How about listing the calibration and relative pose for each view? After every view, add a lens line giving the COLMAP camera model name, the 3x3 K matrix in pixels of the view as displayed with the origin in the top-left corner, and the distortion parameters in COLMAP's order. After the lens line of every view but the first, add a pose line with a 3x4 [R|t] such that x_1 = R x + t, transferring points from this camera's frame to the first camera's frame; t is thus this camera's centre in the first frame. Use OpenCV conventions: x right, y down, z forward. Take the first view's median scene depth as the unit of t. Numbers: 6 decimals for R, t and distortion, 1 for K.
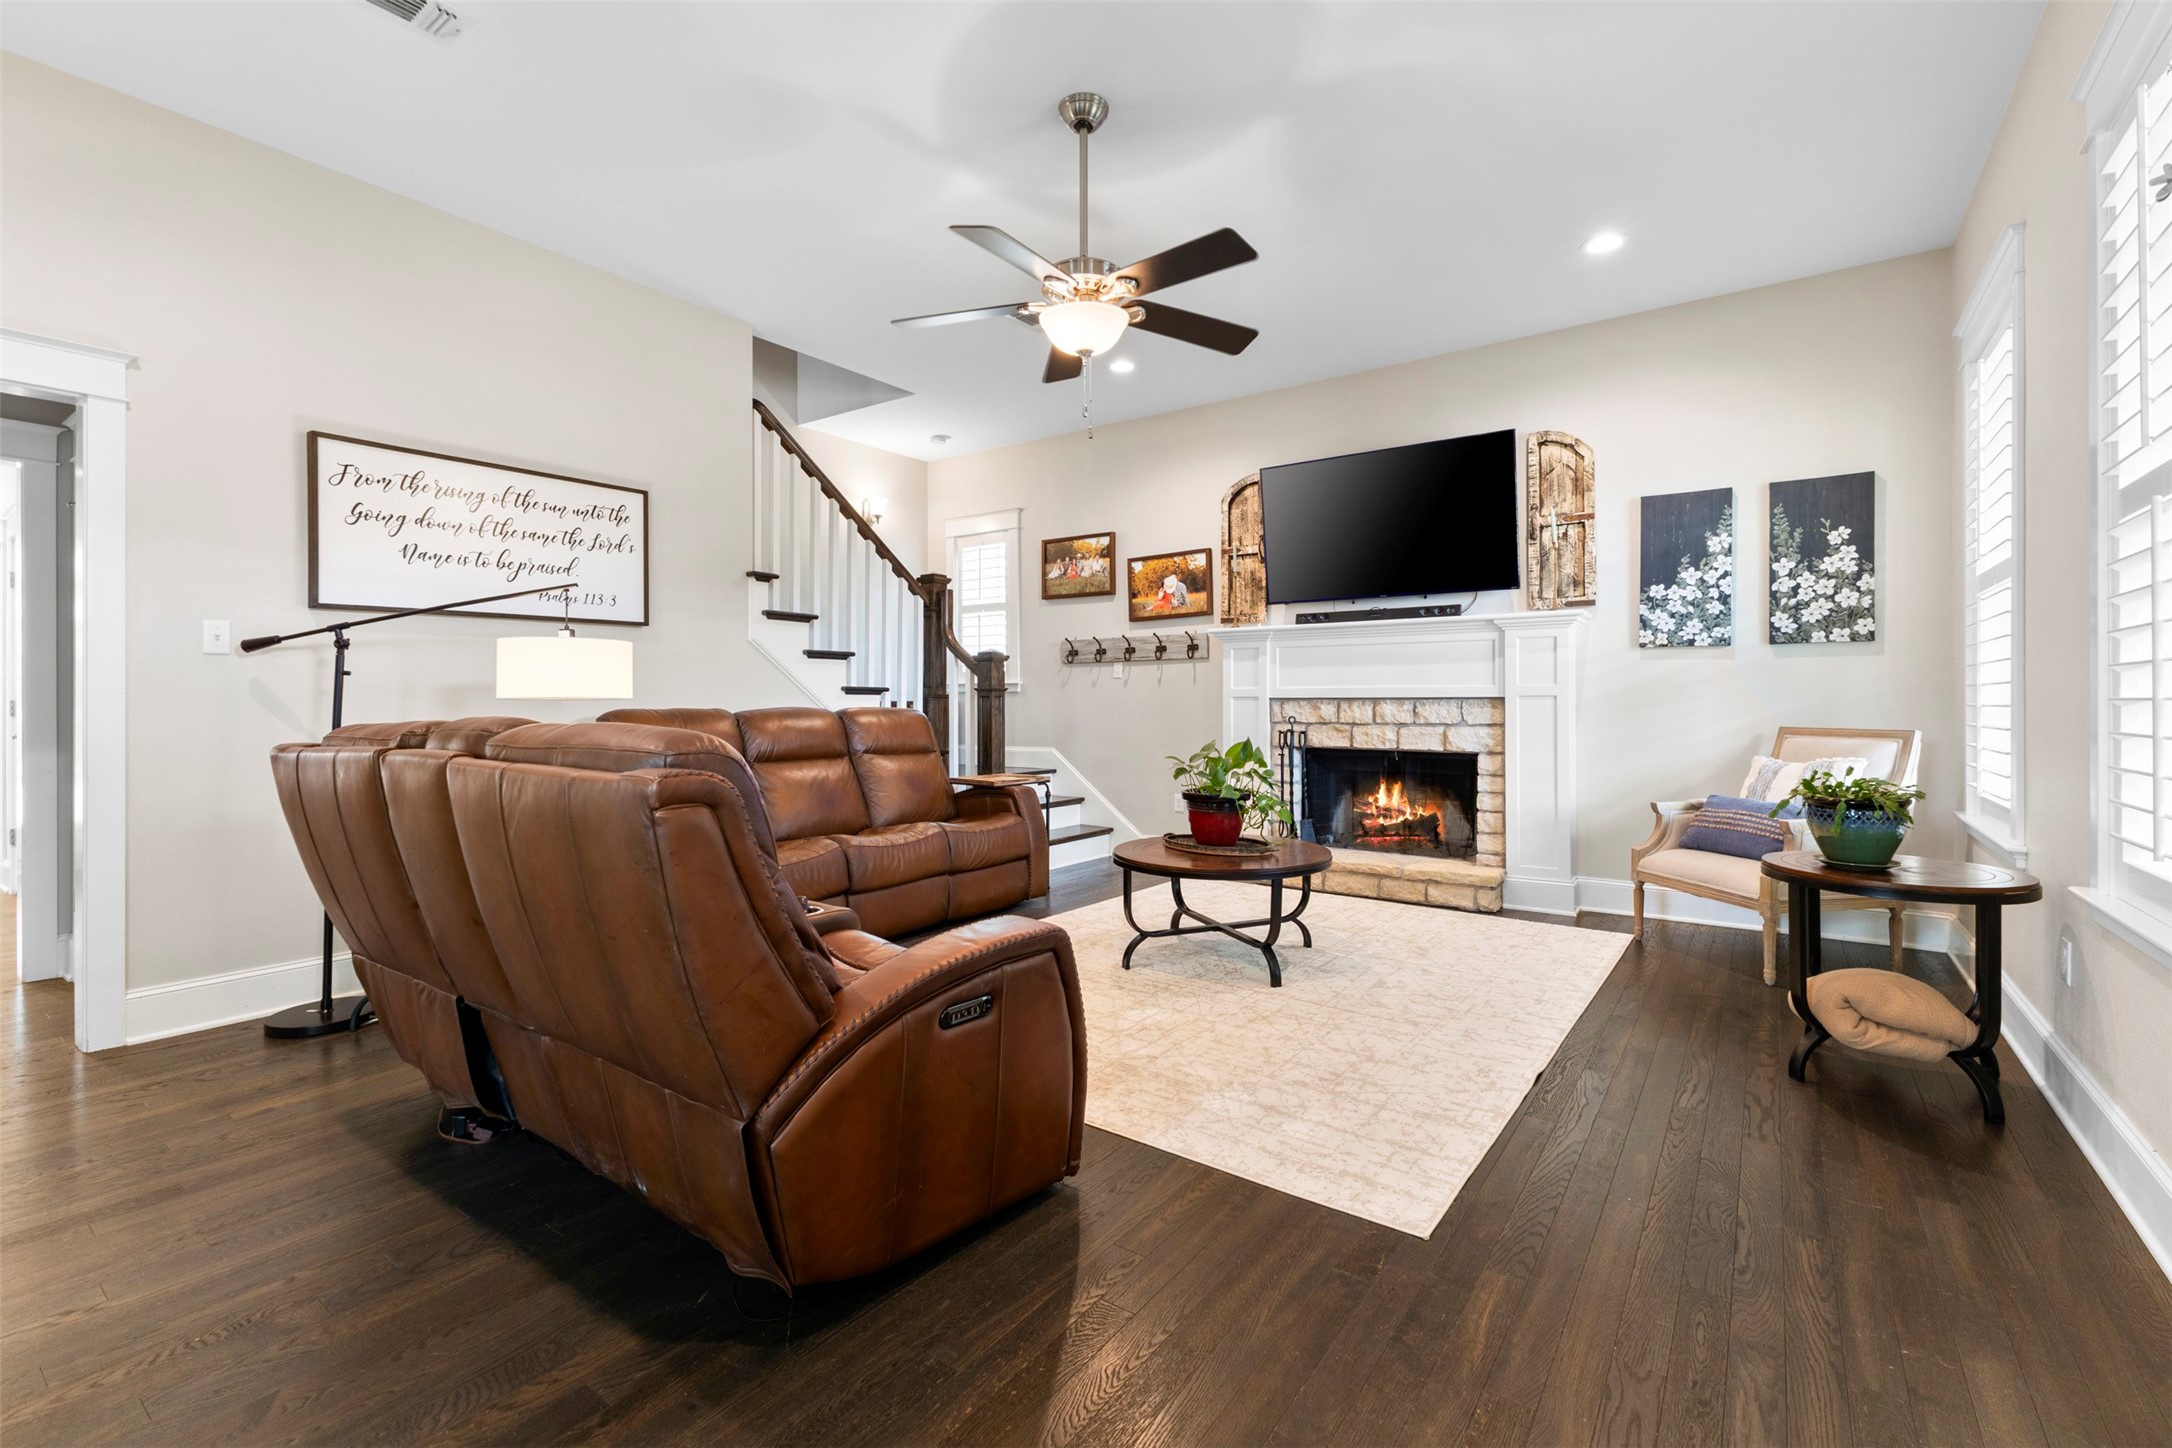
lens RADIAL K [[941.2, 0, 1099.6], [0, 941.2, 710.1], [0, 0, 1]] dist [0.008069, 0.000798]
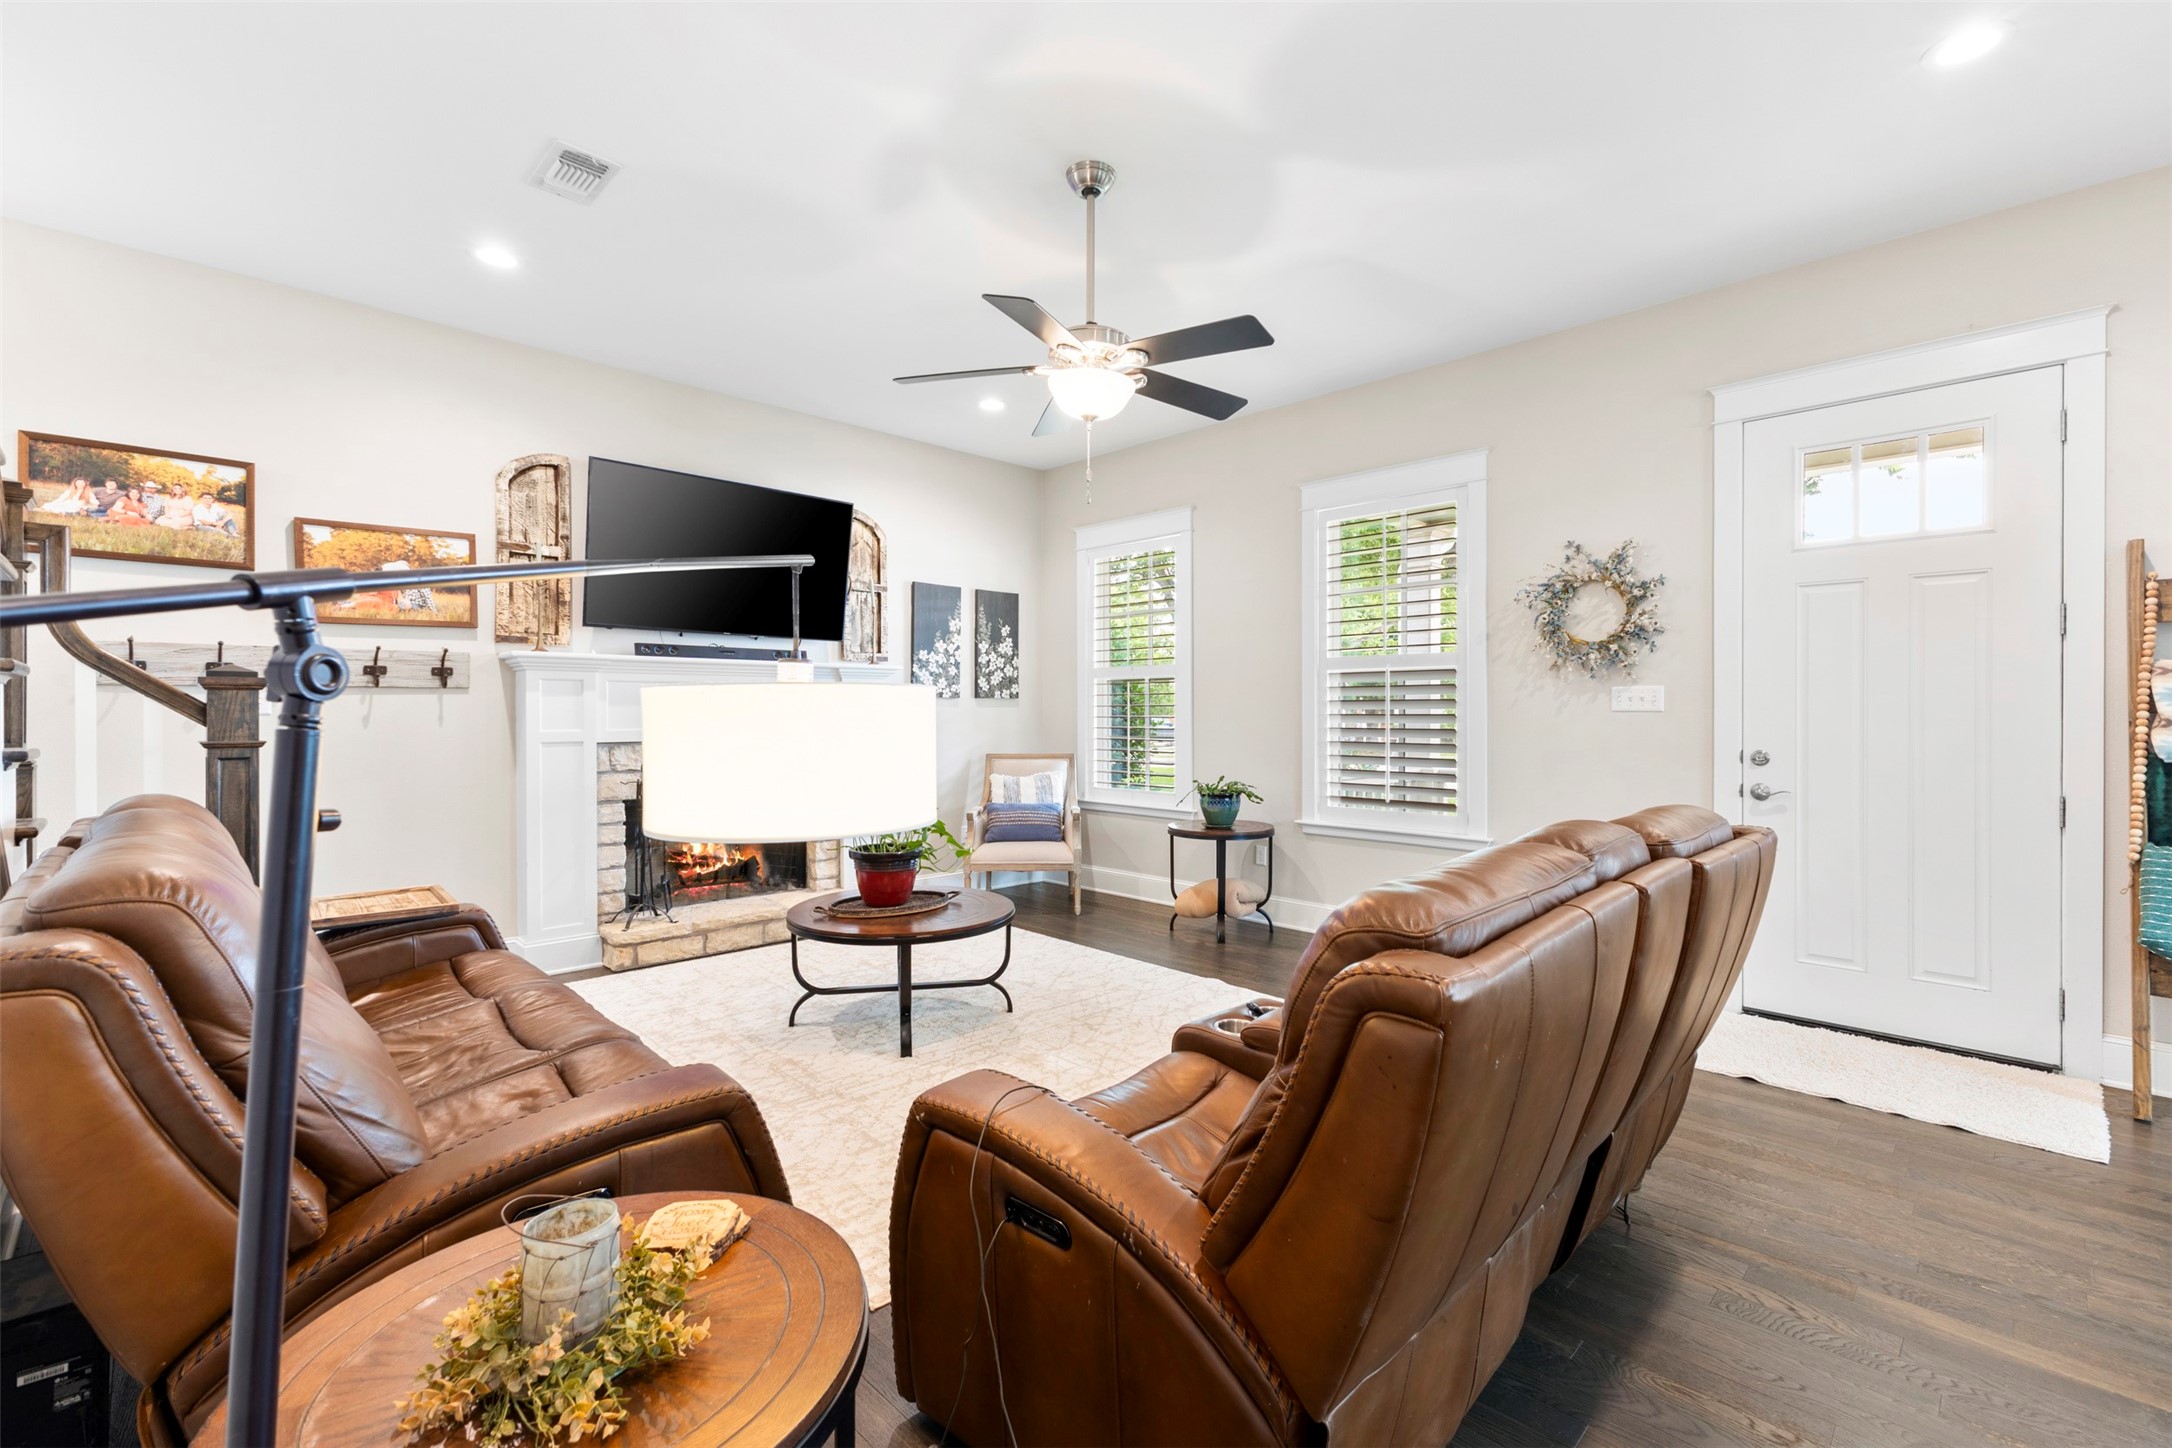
lens RADIAL K [[941.2, 0, 1098.3], [0, 941.2, 714.5], [0, 0, 1]] dist [0.008069, 0.000798]
pose [[0.153740, -0.003891, 0.988104, -0.682742], [0.009610, 0.999951, 0.002442, -0.043381], [-0.988065, 0.009120, 0.153770, 0.557489]]
